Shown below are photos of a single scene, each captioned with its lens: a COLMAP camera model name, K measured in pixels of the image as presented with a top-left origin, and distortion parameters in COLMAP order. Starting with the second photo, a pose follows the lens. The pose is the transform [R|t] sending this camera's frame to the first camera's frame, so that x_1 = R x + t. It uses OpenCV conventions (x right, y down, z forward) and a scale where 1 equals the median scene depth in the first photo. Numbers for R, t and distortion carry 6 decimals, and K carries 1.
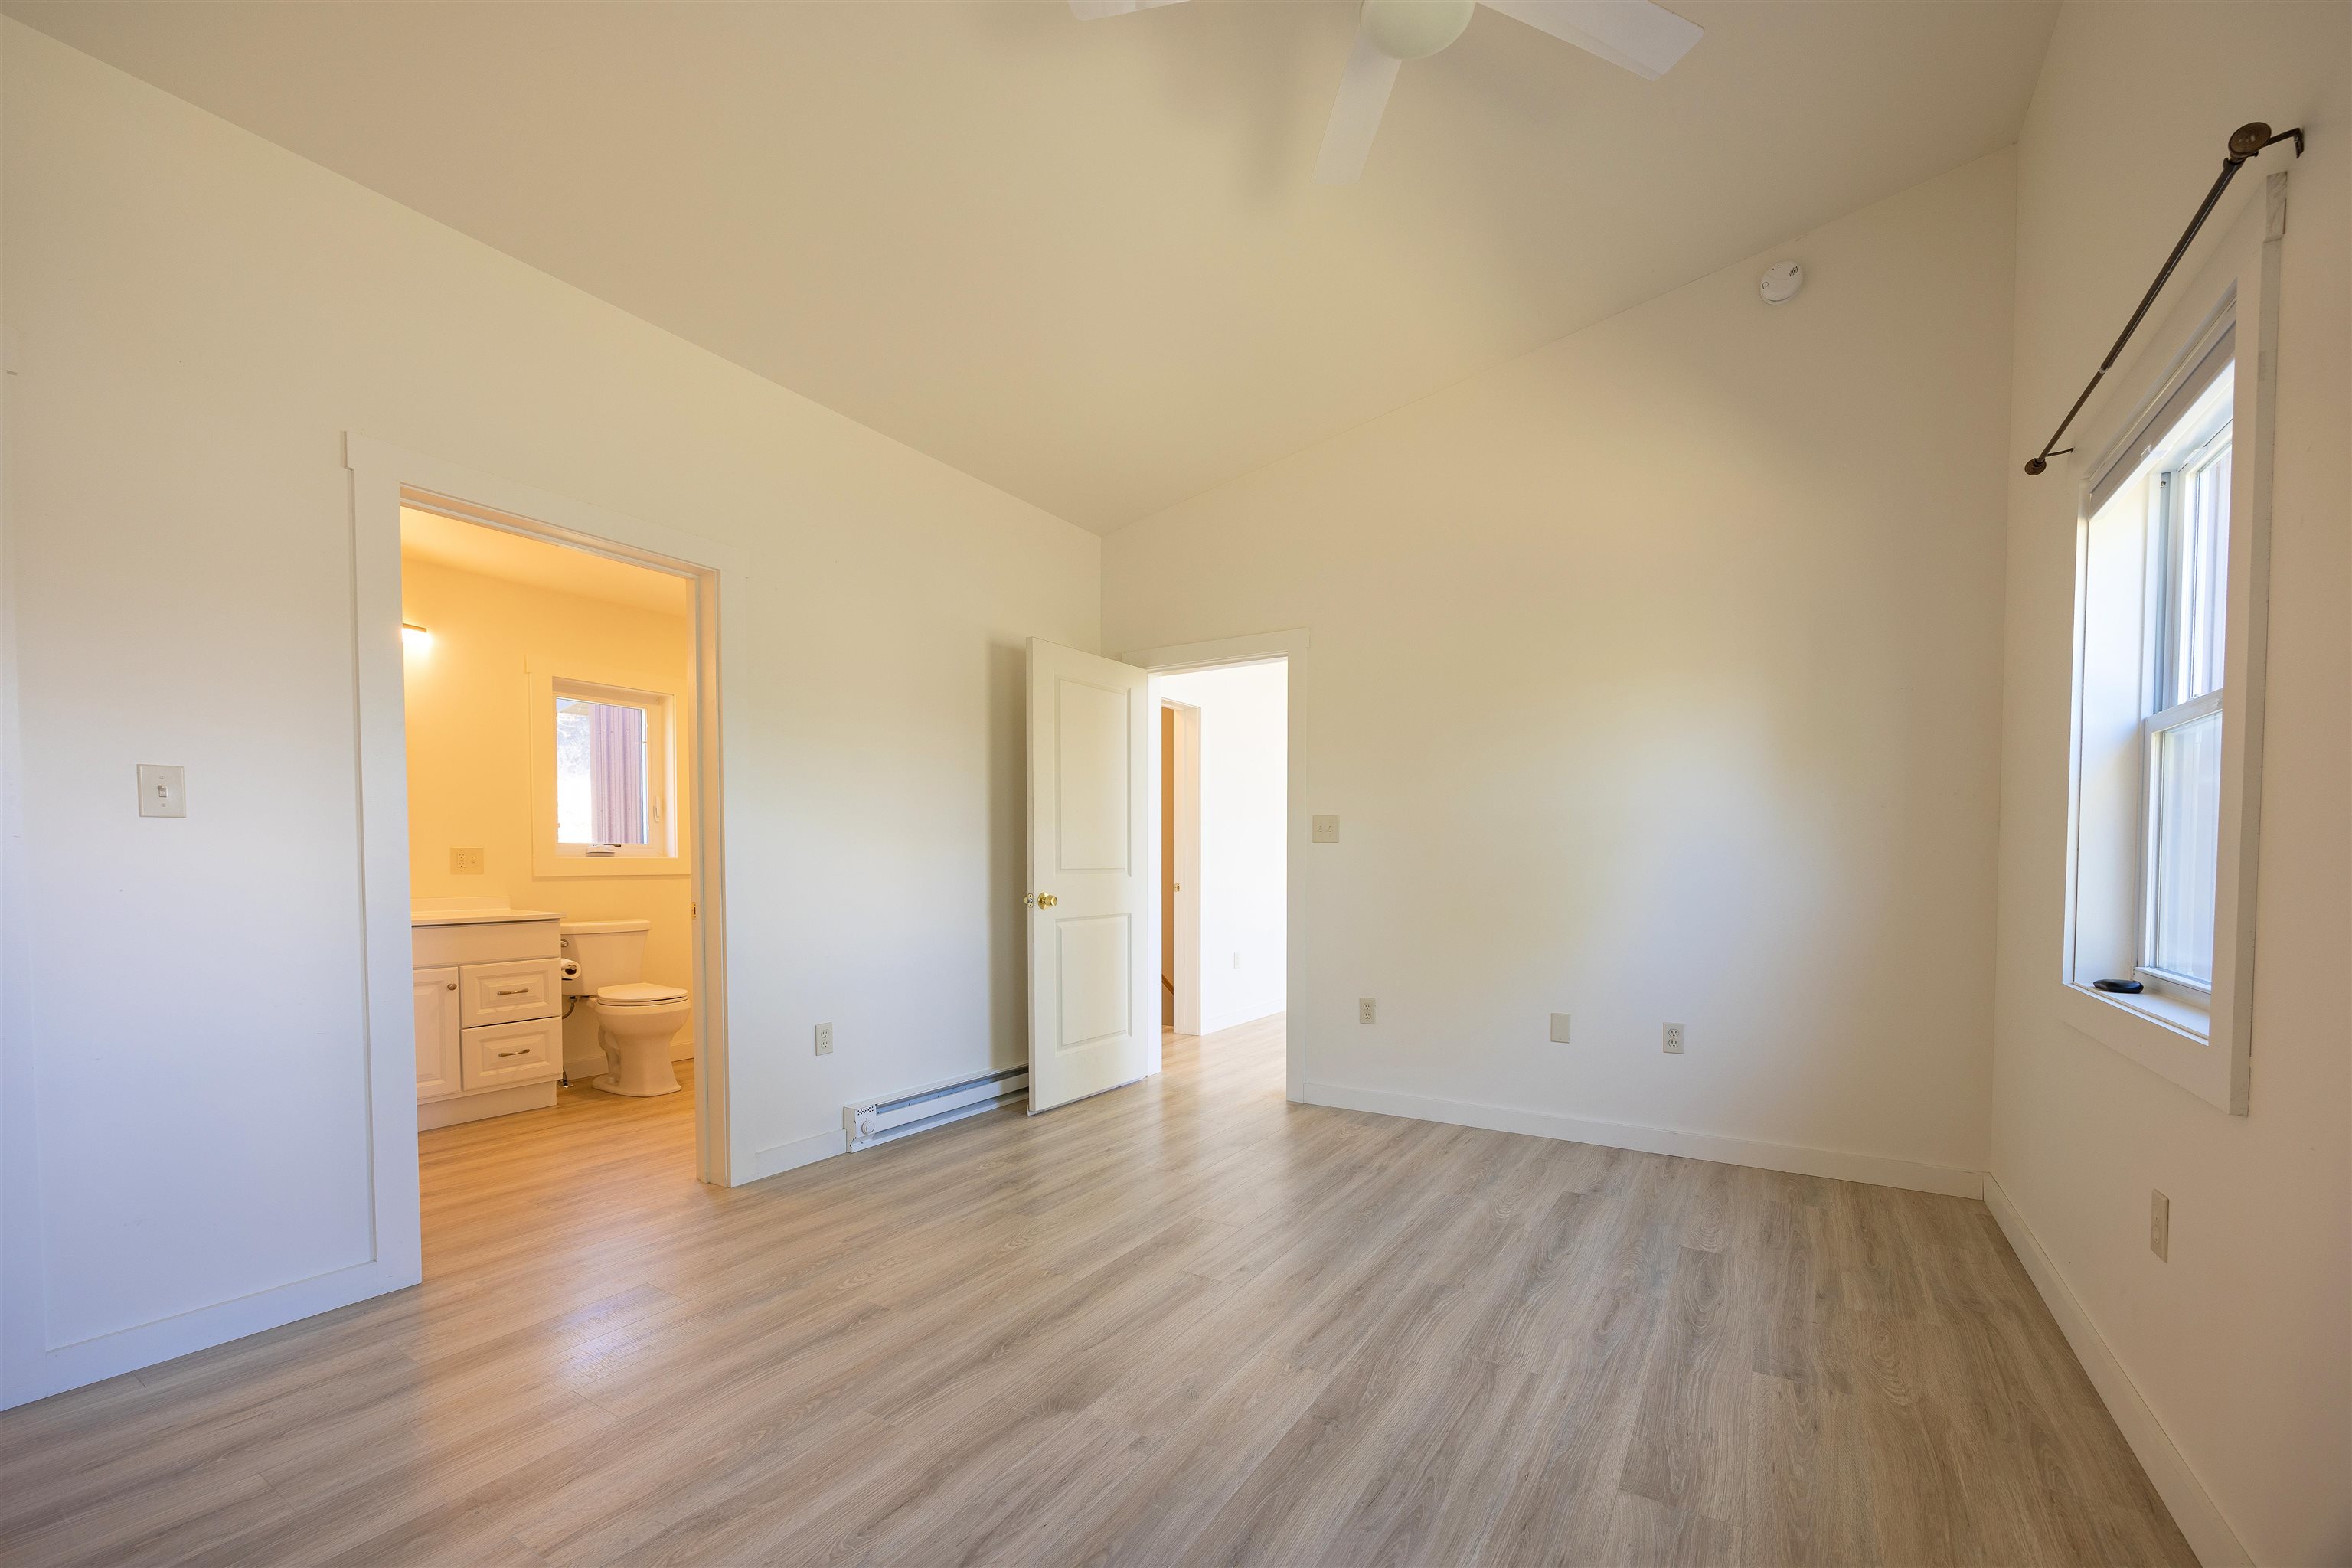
lens RADIAL K [[950.4, 0, 1172.0], [0, 950.4, 879.9], [0, 0, 1]] dist [-0.002804, -0.000152]
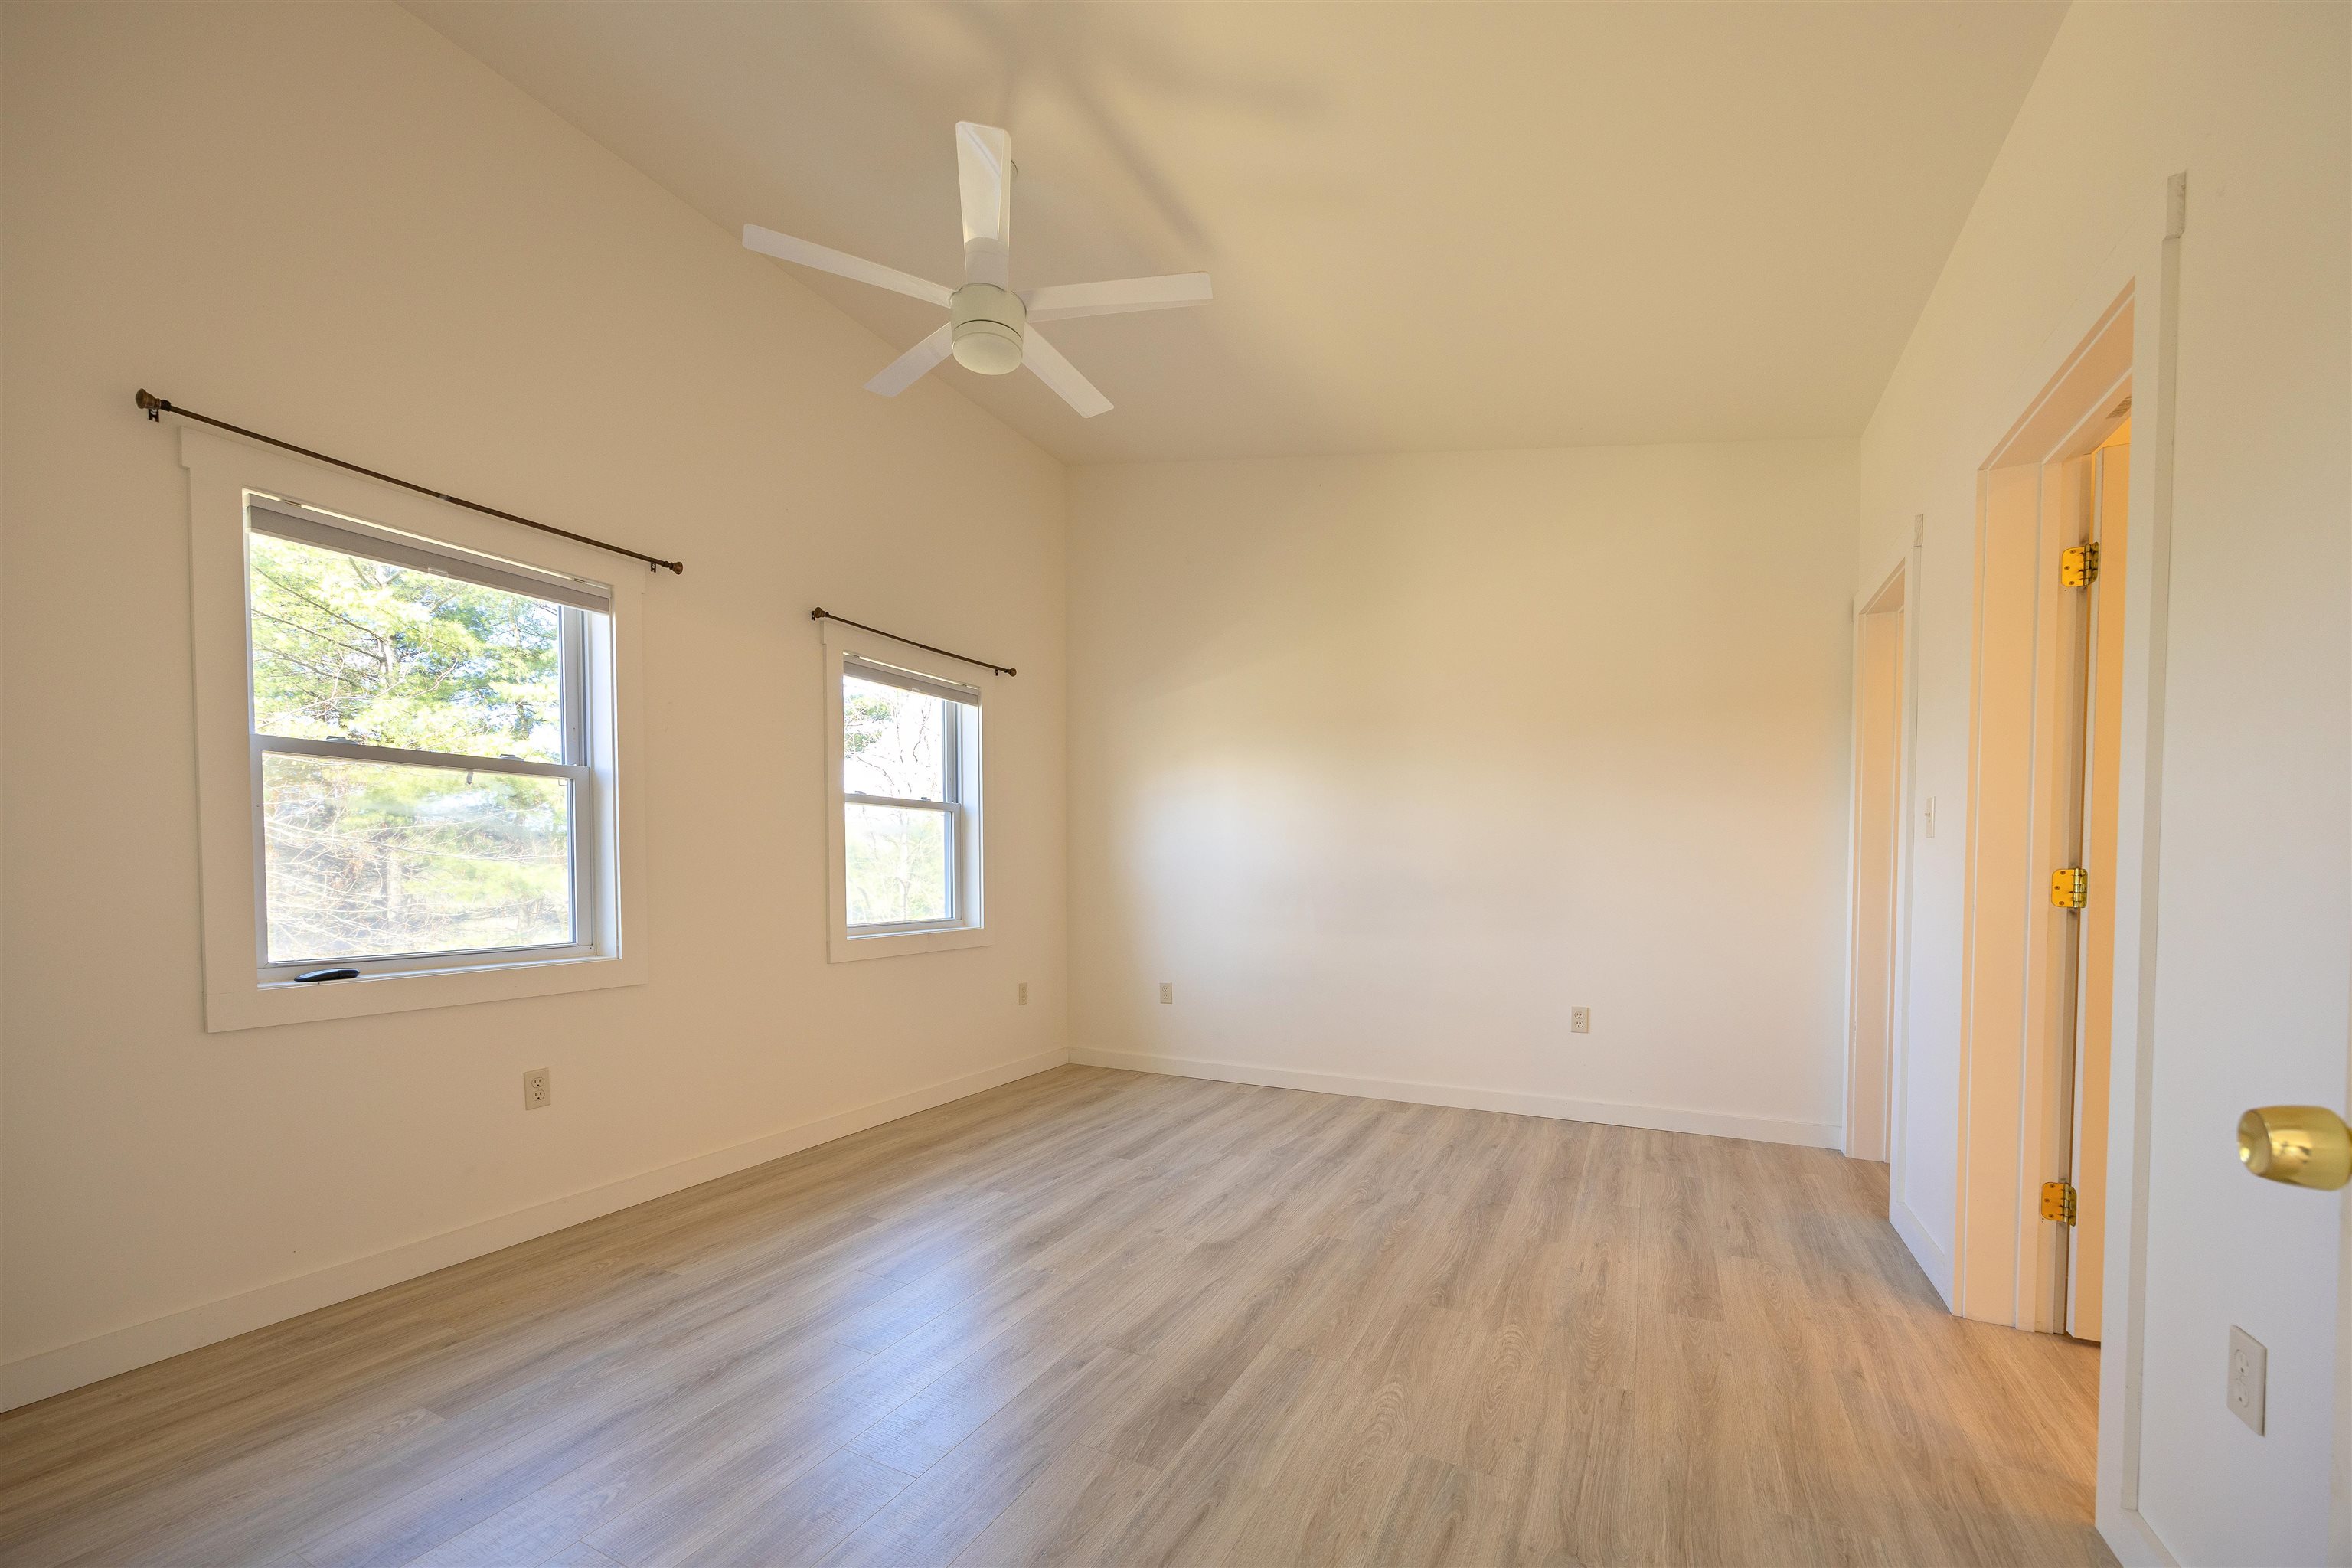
lens RADIAL K [[920.9, 0, 1178.0], [0, 920.9, 900.8], [0, 0, 1]] dist [-0.001004, 0.000043]
pose [[-0.991880, 0.004049, -0.127114, 0.132809], [-0.002480, 0.998687, 0.051167, -0.047880], [0.127154, 0.051067, -0.990568, 2.627536]]
